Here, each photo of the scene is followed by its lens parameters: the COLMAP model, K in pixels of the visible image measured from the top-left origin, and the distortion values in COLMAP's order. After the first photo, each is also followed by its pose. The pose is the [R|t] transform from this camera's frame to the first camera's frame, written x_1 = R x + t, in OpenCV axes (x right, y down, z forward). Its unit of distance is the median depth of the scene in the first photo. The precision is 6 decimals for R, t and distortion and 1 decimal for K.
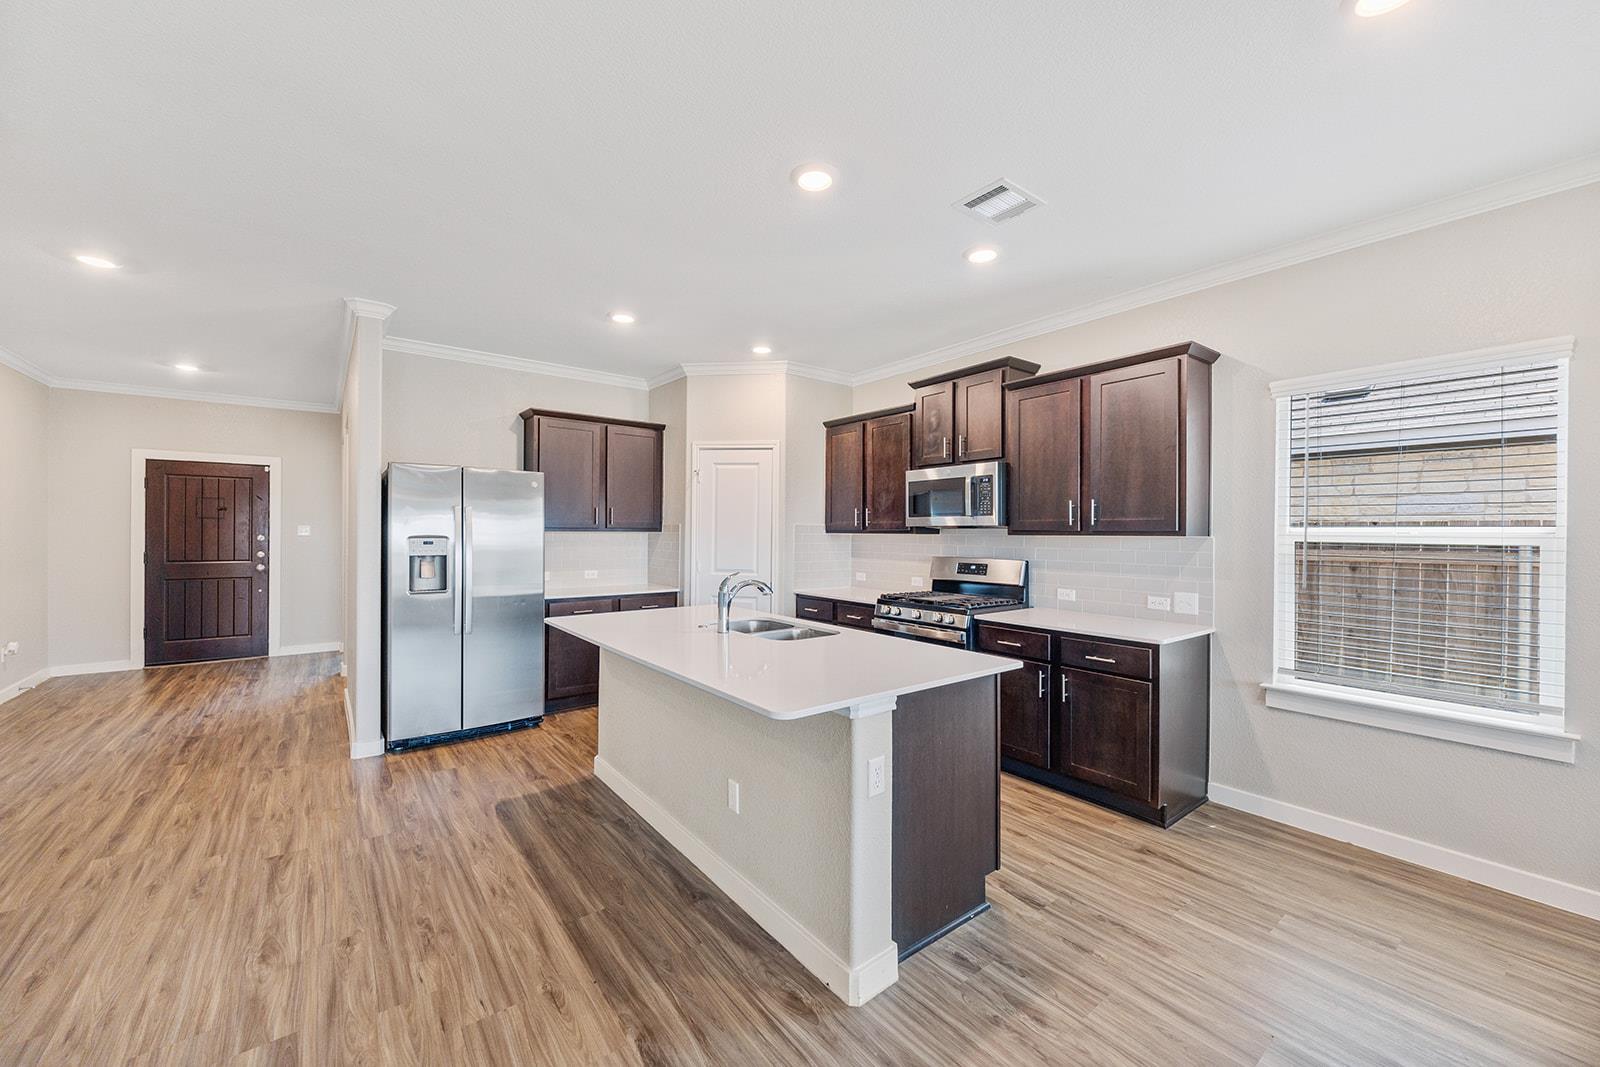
lens RADIAL K [[616.6, 0, 794.8], [0, 616.6, 534.1], [0, 0, 1]] dist [-0.000026, -0.000824]
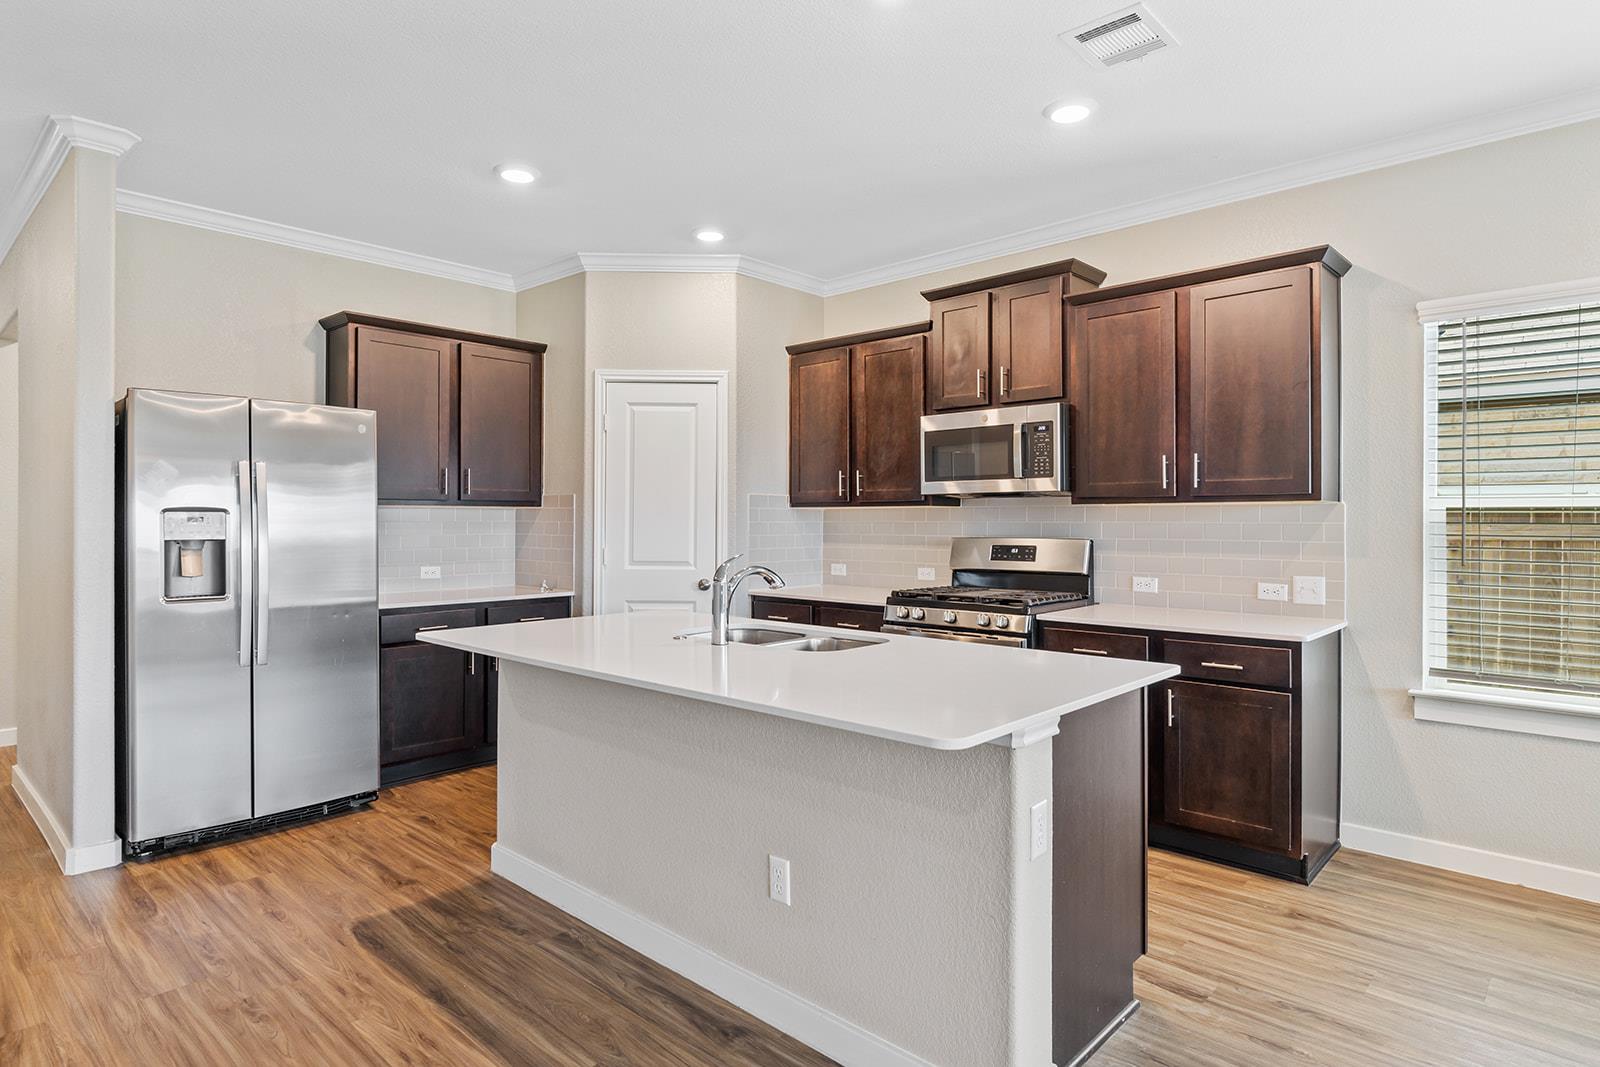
lens RADIAL K [[883.0, 0, 797.5], [0, 883.0, 522.3], [0, 0, 1]] dist [-0.008194, 0.003110]
pose [[0.986431, -0.006355, 0.164051, -0.169790], [0.006063, 0.999979, 0.002284, 0.021743], [-0.164062, -0.001259, 0.986449, 0.030778]]
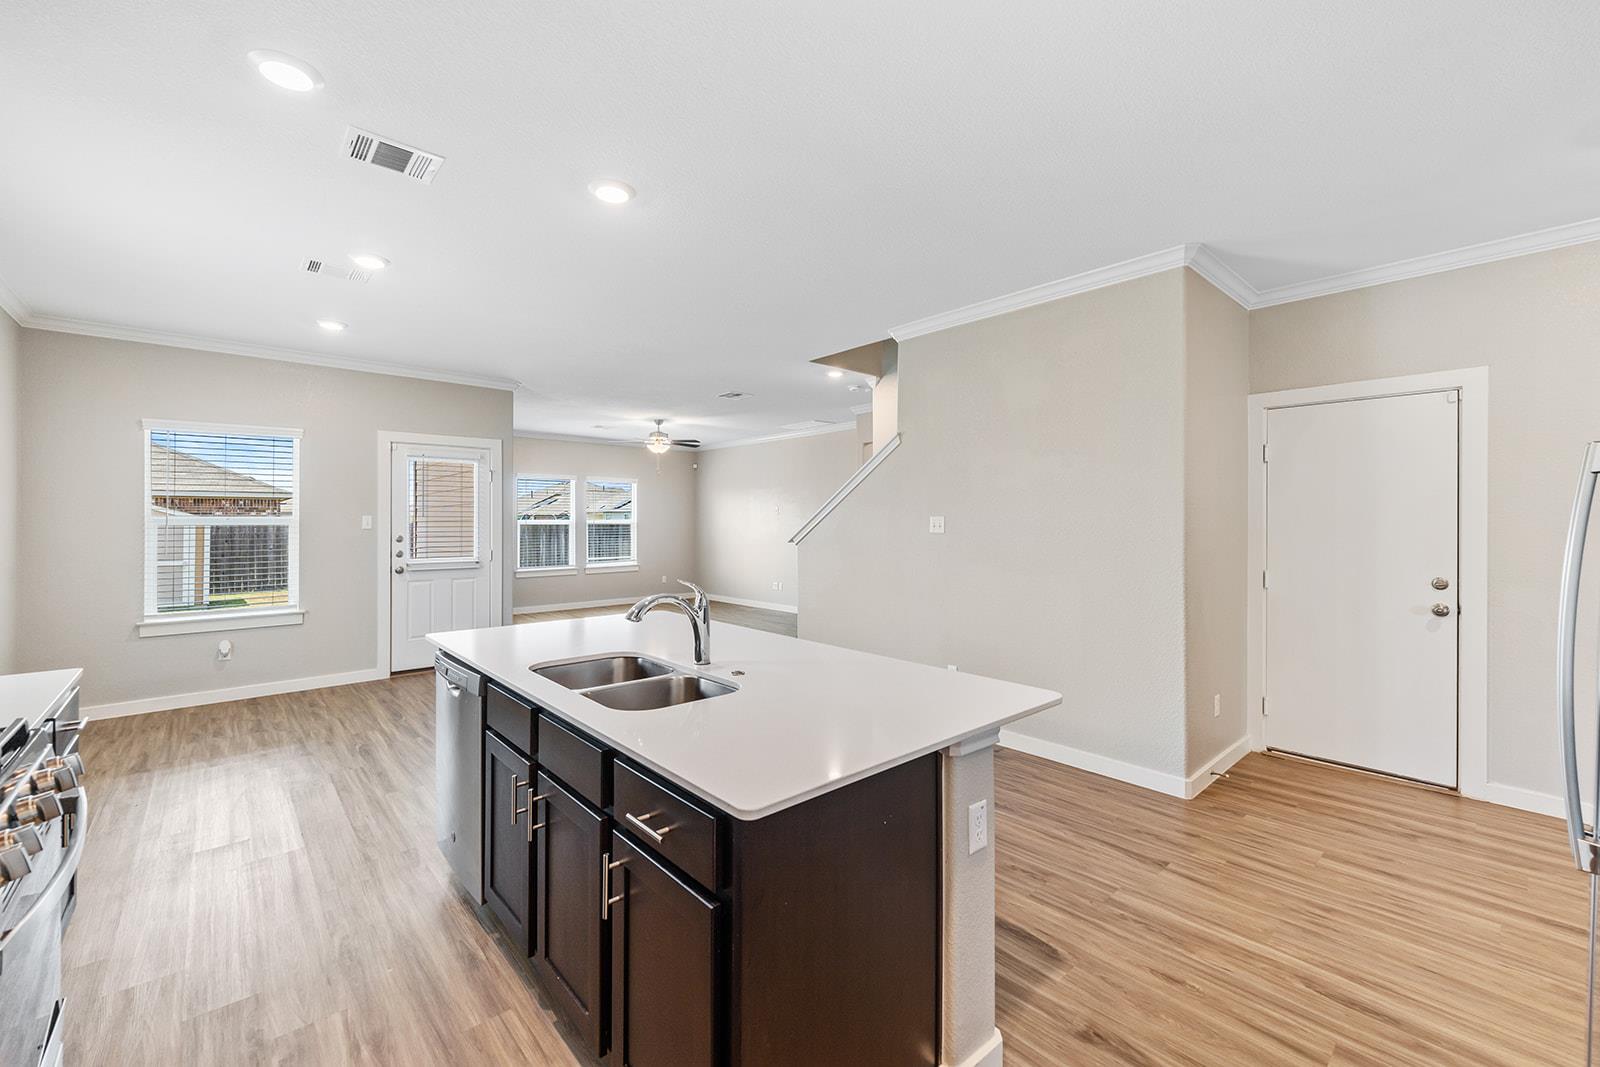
lens RADIAL K [[665.1, 0, 806.5], [0, 665.1, 526.3], [0, 0, 1]] dist [-0.000619, -0.000038]
pose [[-0.997365, 0.001052, -0.072533, -0.161139], [0.000951, 0.999999, 0.001419, -0.010045], [0.072535, 0.001346, -0.997365, 1.601822]]
